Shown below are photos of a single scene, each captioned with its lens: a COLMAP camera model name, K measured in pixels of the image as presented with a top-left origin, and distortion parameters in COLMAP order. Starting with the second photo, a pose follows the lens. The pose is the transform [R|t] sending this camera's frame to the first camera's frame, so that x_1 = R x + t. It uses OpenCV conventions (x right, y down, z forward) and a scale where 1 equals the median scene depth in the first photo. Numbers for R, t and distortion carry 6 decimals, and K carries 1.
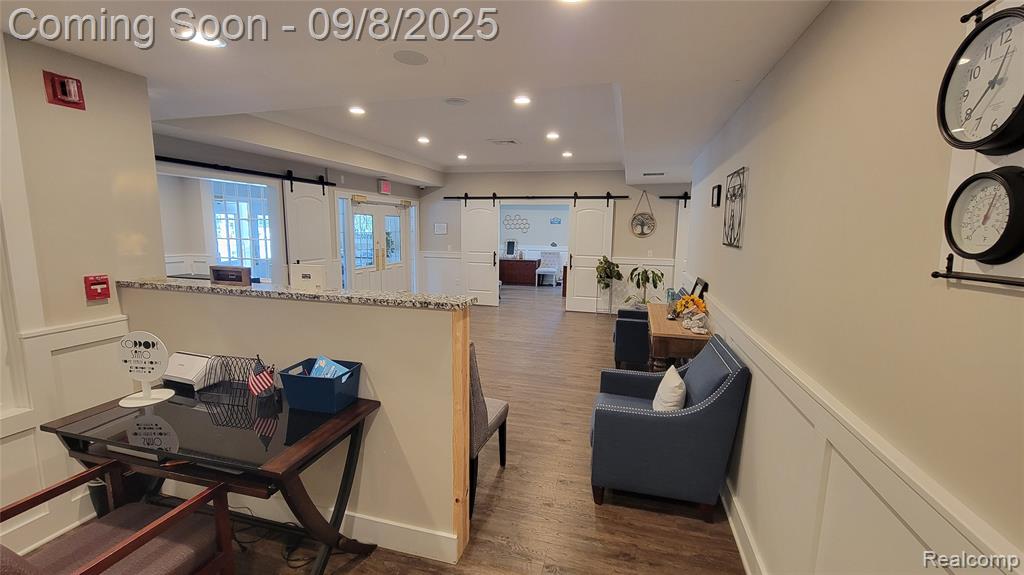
lens RADIAL K [[412.1, 0, 512.0], [0, 412.1, 287.5], [0, 0, 1]] dist [0.000794, 0.000066]
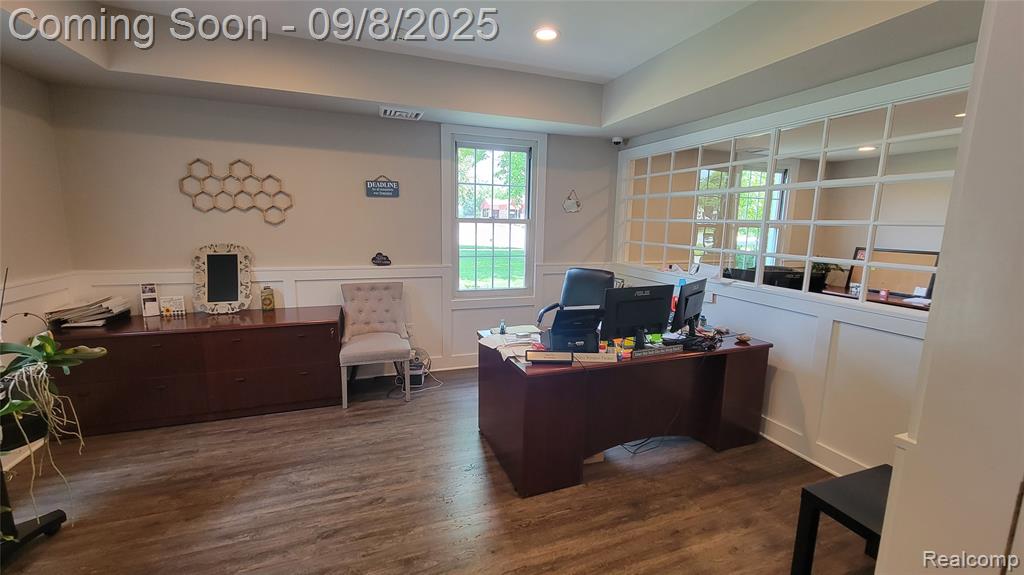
lens RADIAL K [[412.1, 0, 512.0], [0, 412.1, 287.5], [0, 0, 1]] dist [0.000794, 0.000066]
pose [[0.814662, -0.090364, 0.572853, -0.004542], [0.075930, 0.995903, 0.049117, -0.090209], [-0.574944, 0.003483, 0.818185, 0.668471]]
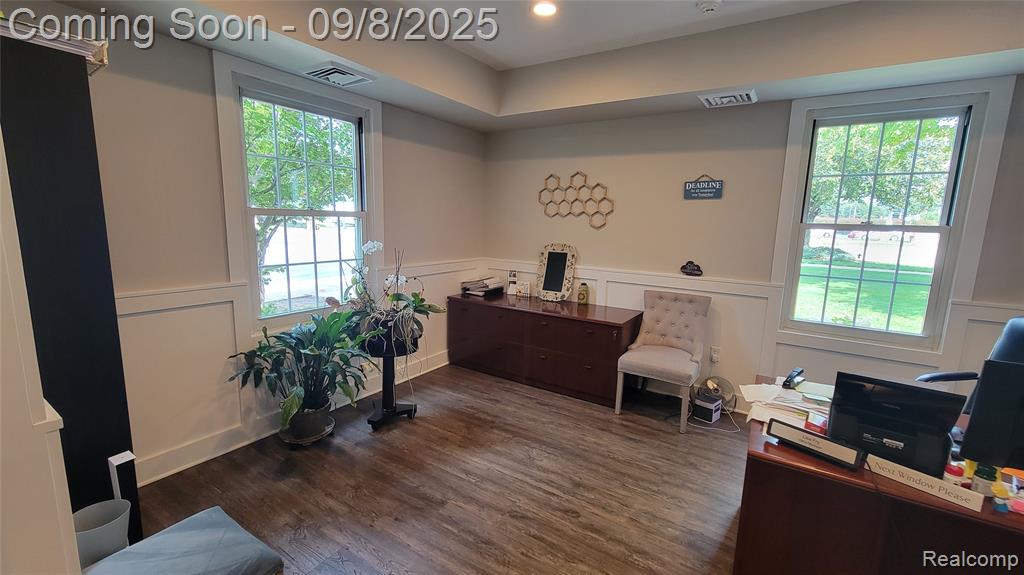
lens RADIAL K [[412.1, 0, 512.0], [0, 412.1, 287.5], [0, 0, 1]] dist [0.000794, 0.000066]
pose [[0.955061, 0.059133, -0.290452, 0.064610], [-0.056335, 0.998250, 0.017993, -0.088934], [0.291008, -0.000822, 0.956720, 0.677995]]
